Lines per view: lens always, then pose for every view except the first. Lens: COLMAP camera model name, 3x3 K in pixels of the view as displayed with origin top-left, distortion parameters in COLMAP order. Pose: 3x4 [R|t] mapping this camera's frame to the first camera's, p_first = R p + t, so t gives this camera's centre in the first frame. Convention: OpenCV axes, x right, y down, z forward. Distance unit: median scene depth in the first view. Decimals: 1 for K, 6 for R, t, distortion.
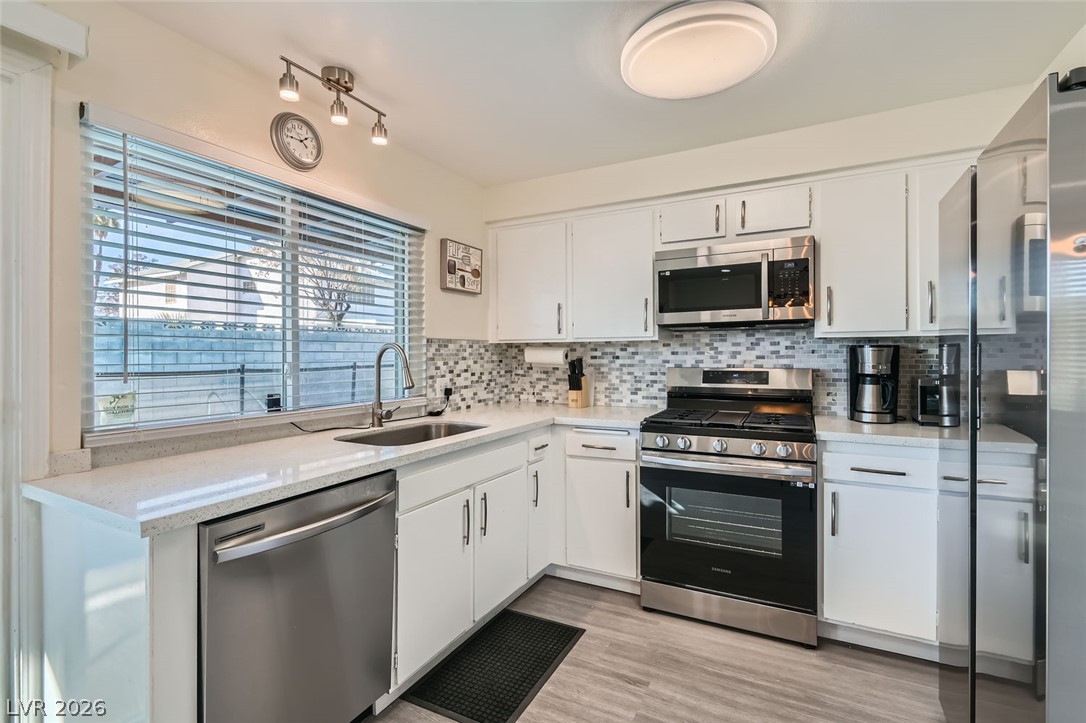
lens RADIAL K [[500.5, 0, 540.9], [0, 500.5, 364.5], [0, 0, 1]] dist [0.002780, -0.000296]
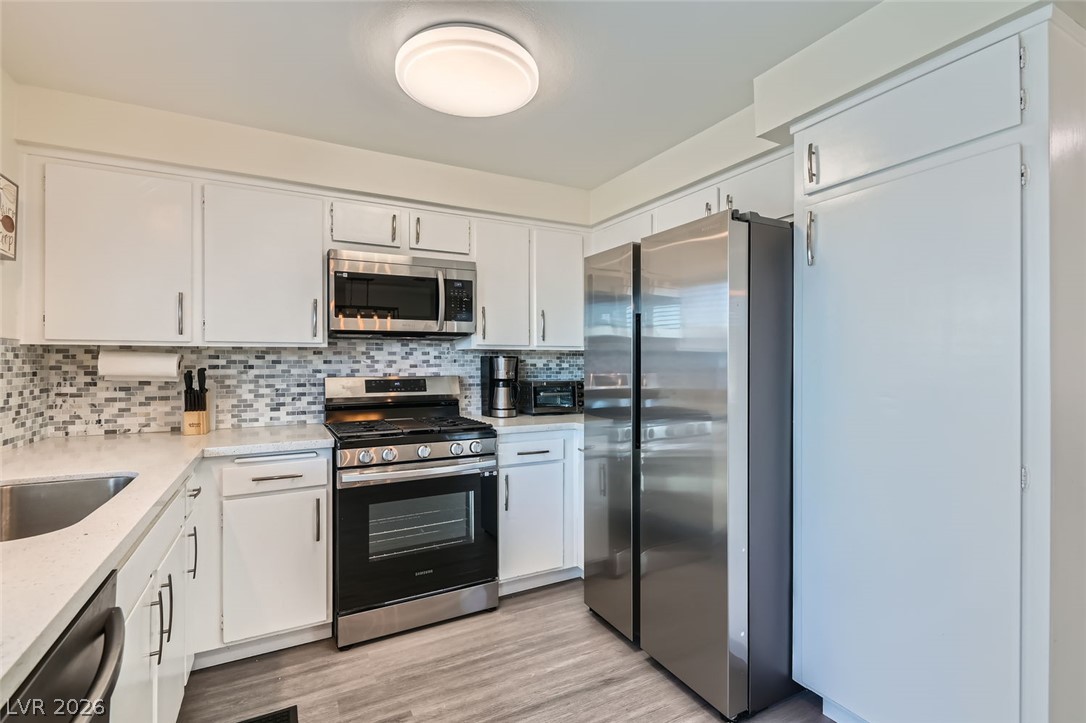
lens RADIAL K [[495.9, 0, 550.3], [0, 495.9, 365.2], [0, 0, 1]] dist [-0.001557, -0.000335]
pose [[0.559638, -0.000713, 0.828737, -0.265065], [0.015774, 0.999828, -0.009792, -0.001316], [-0.828587, 0.018552, 0.559553, 0.162125]]
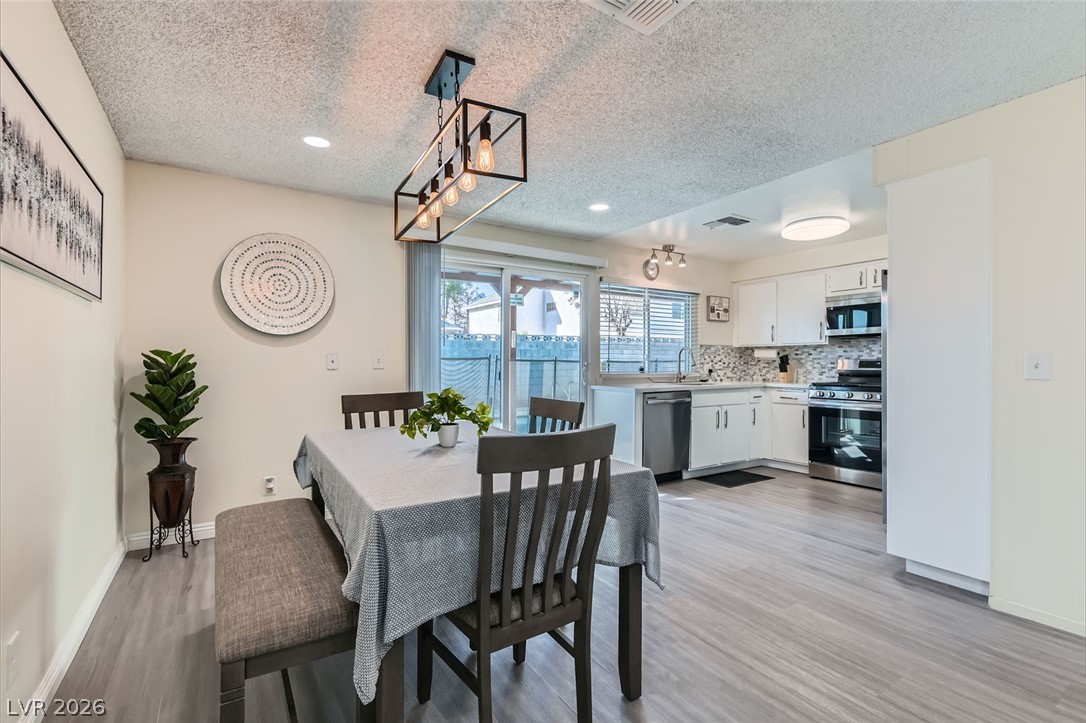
lens RADIAL K [[500.5, 0, 540.9], [0, 500.5, 364.5], [0, 0, 1]] dist [0.002780, -0.000296]
pose [[0.872263, 0.004136, -0.489020, 0.203724], [-0.011524, 0.999860, -0.012099, 0.059428], [0.488902, 0.016189, 0.872189, -1.084817]]
